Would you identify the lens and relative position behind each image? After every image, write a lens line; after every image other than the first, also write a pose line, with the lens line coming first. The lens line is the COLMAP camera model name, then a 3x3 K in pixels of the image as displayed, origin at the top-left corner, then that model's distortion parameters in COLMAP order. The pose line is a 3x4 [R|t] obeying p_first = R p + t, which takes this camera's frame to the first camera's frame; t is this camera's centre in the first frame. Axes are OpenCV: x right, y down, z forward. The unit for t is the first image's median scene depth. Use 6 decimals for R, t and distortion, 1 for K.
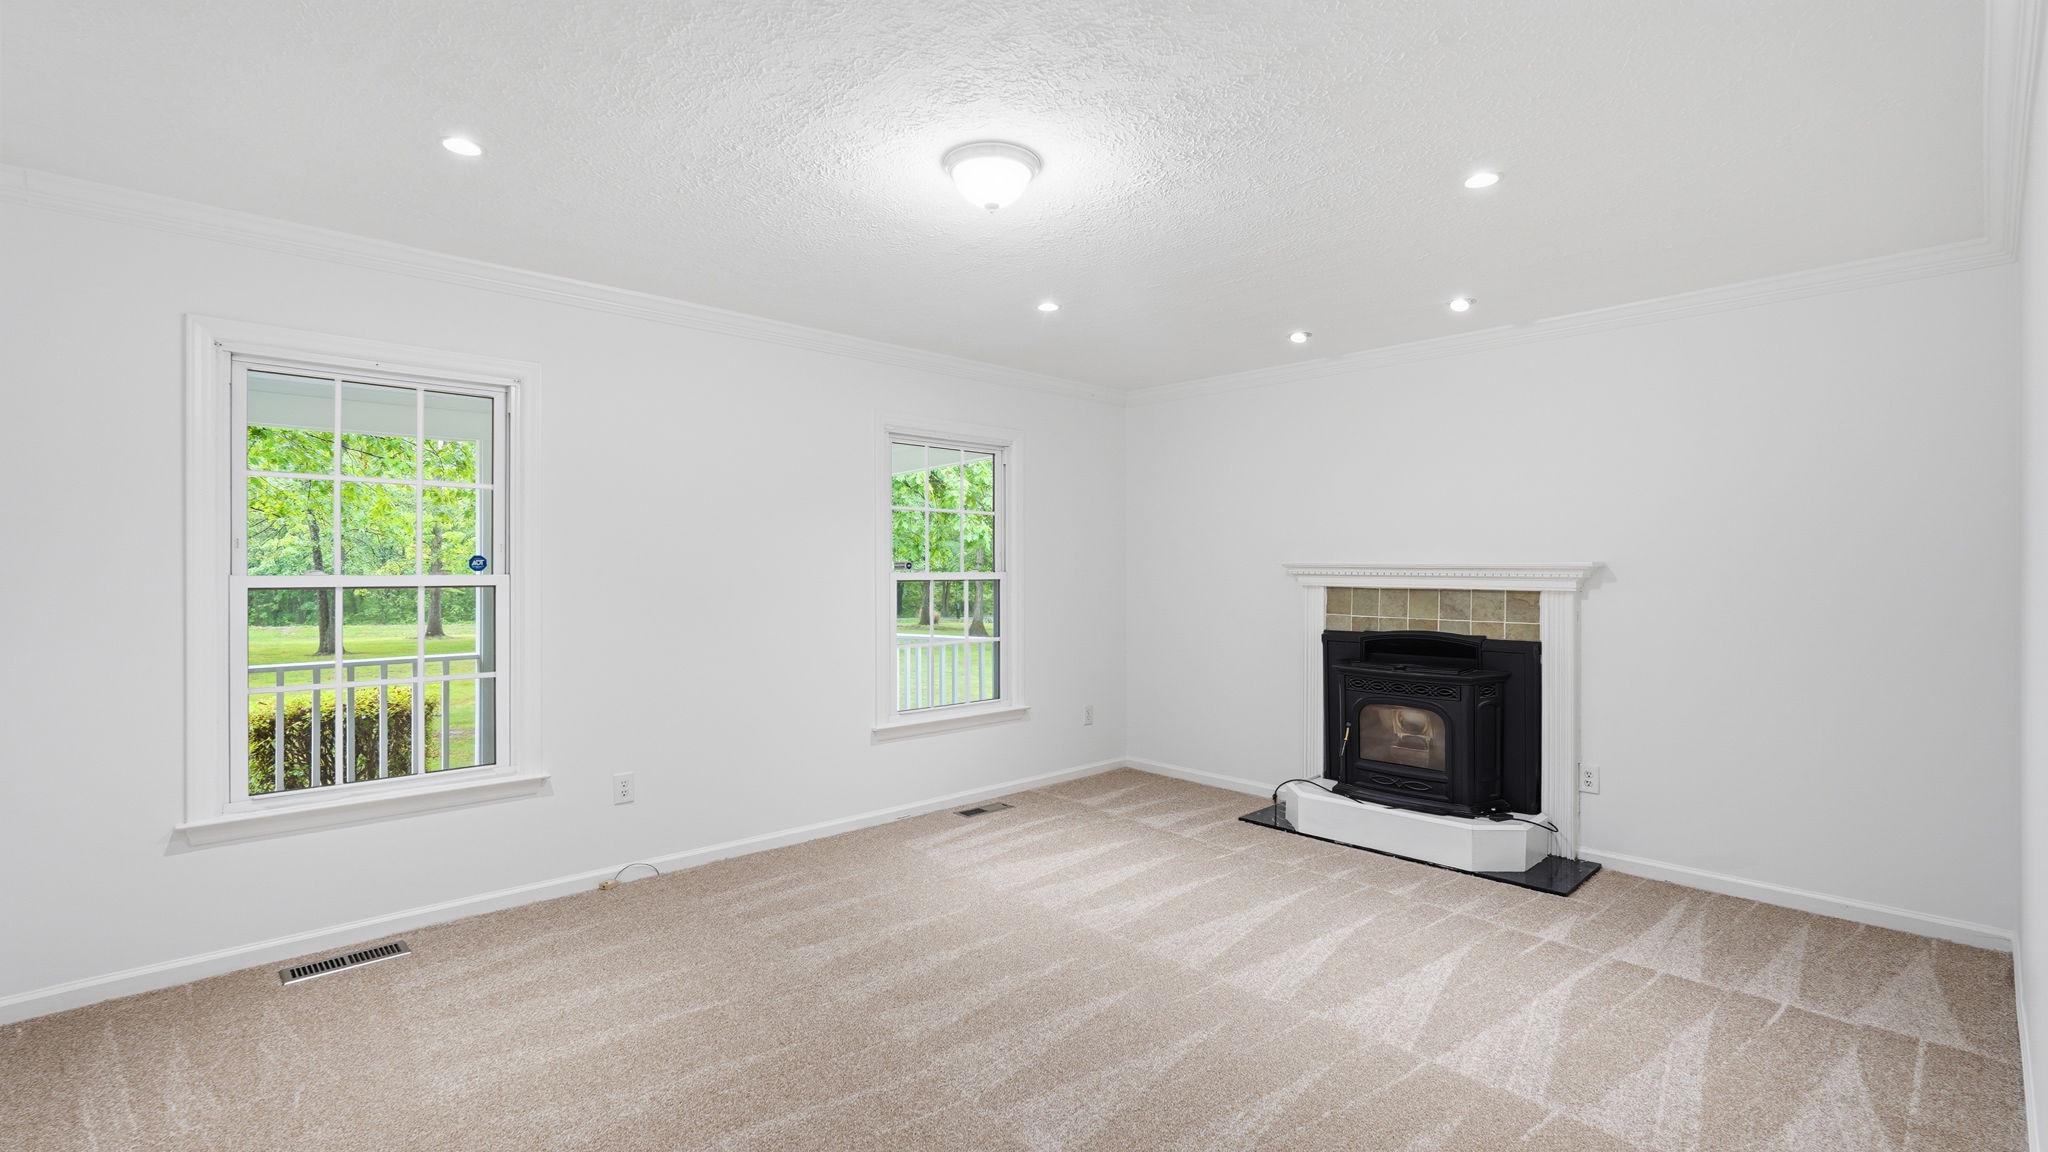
lens RADIAL K [[910.4, 0, 1024.0], [0, 910.4, 576.0], [0, 0, 1]] dist [-0.017998, 0.010441]
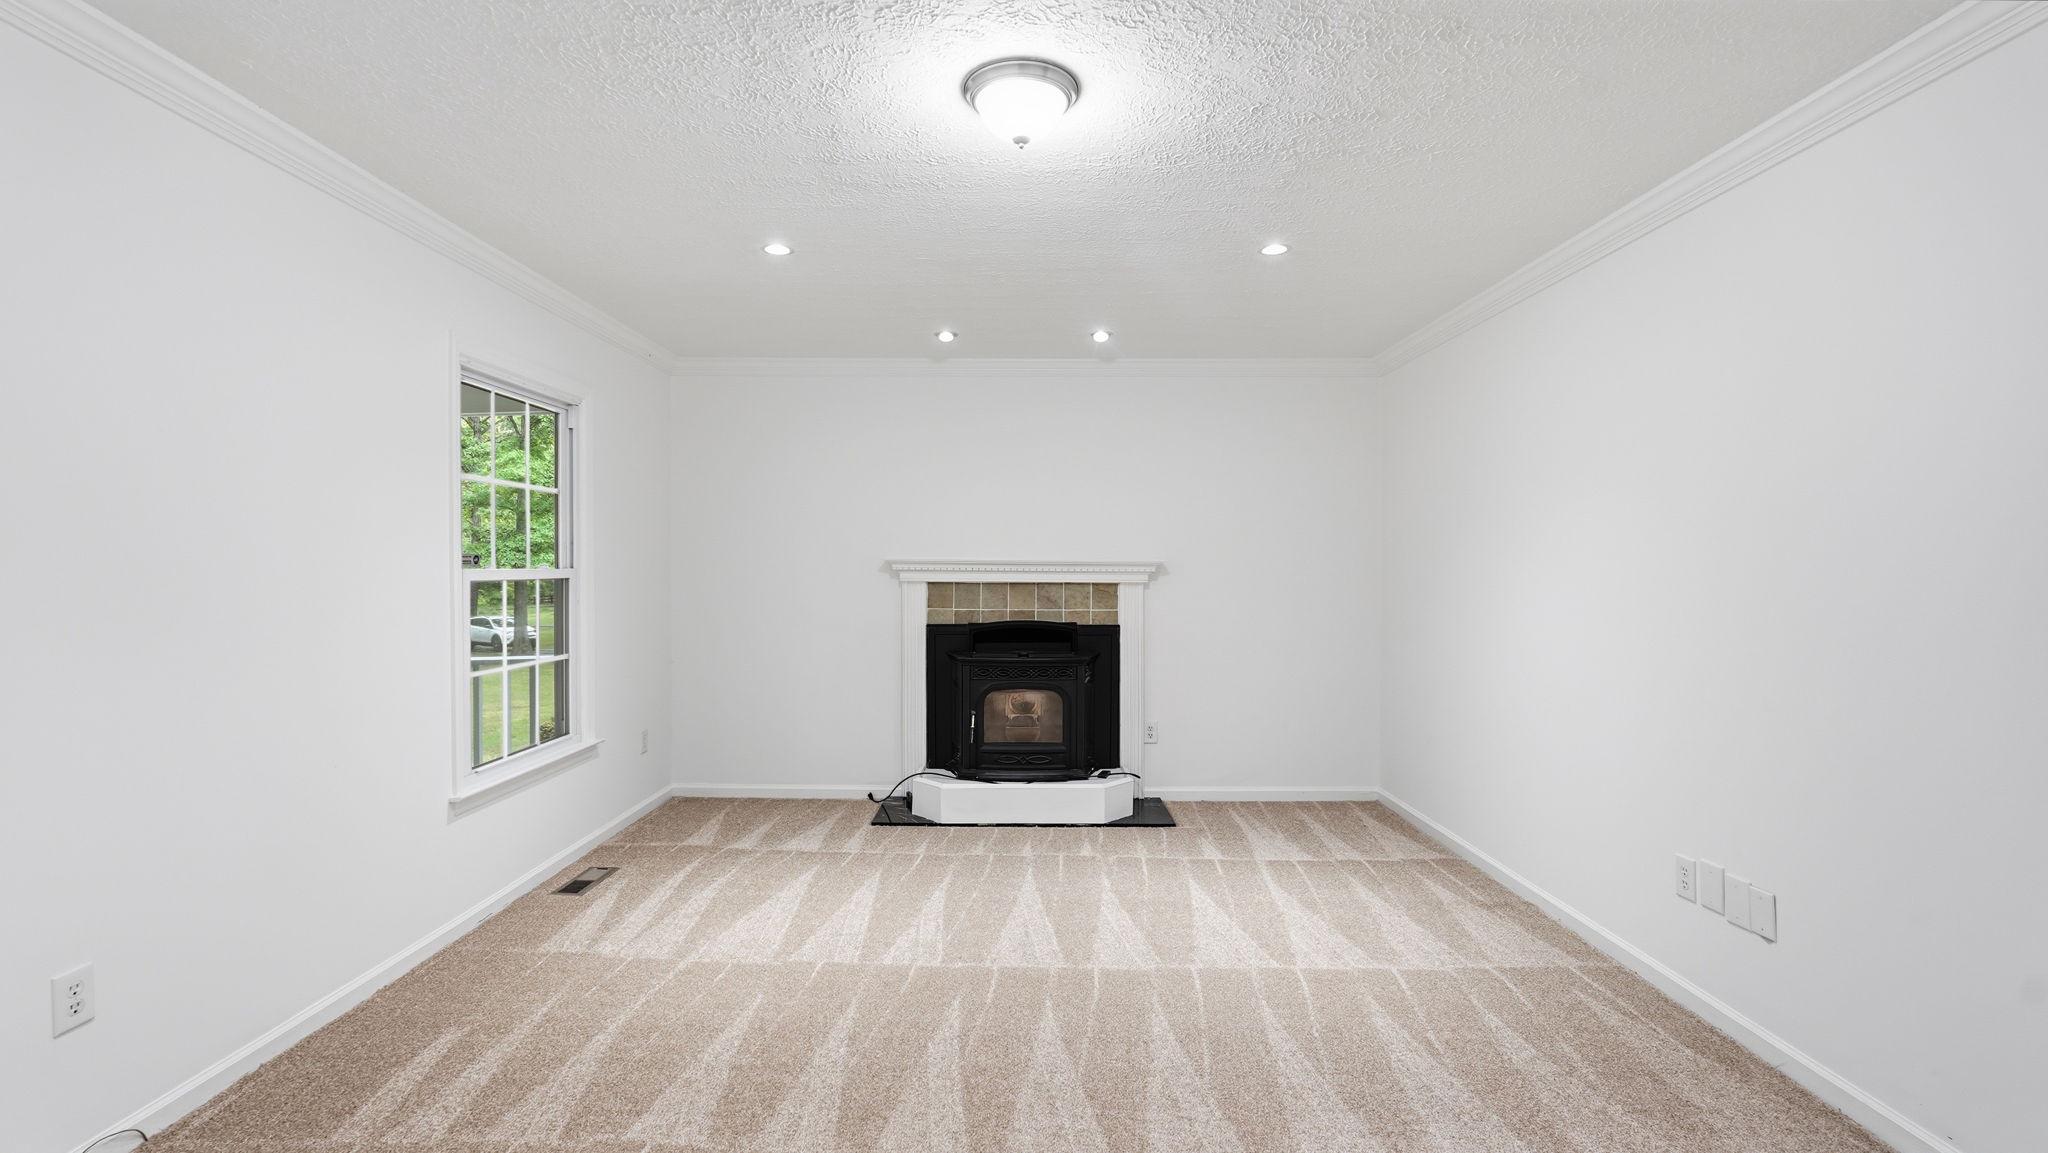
lens RADIAL K [[910.4, 0, 1024.0], [0, 910.4, 576.5], [0, 0, 1]] dist [-0.017998, 0.010441]
pose [[0.691098, -0.007353, 0.722724, -0.388031], [0.006267, 0.999972, 0.004182, 0.002098], [-0.722734, 0.001639, 0.691124, 0.242861]]
